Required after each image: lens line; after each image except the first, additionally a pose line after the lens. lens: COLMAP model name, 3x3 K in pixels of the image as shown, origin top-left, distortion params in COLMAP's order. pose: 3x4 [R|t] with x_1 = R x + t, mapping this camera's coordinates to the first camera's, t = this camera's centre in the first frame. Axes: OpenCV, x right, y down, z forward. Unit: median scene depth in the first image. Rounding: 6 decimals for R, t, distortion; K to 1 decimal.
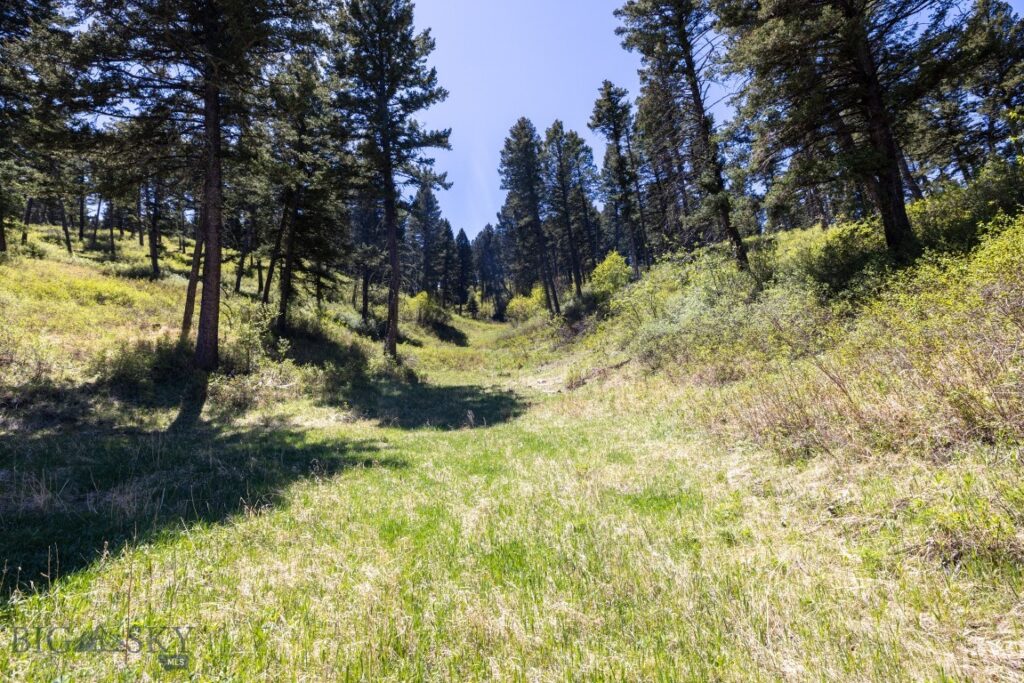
lens RADIAL K [[483.5, 0, 512.0], [0, 483.5, 341.5], [0, 0, 1]] dist [0.001811, 0.000170]
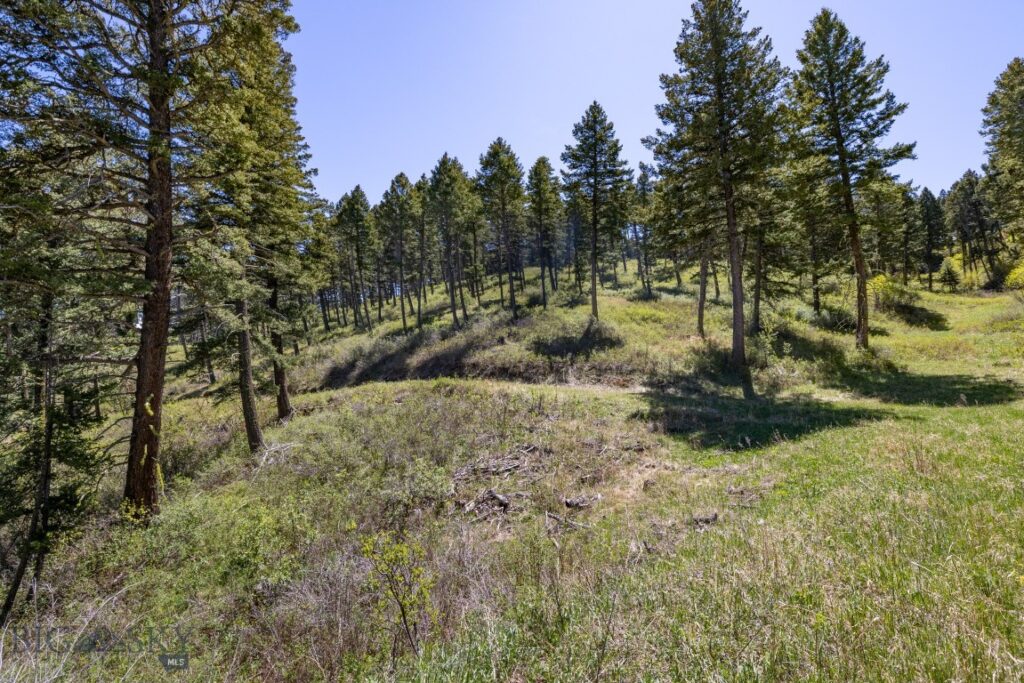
lens RADIAL K [[449.0, 0, 512.0], [0, 449.0, 341.5], [0, 0, 1]] dist [-0.012442, 0.000590]
pose [[0.649226, -0.046152, -0.759194, 0.021823], [0.067778, 0.997697, -0.002690, -0.042205], [0.757569, -0.049710, 0.650859, -0.359468]]
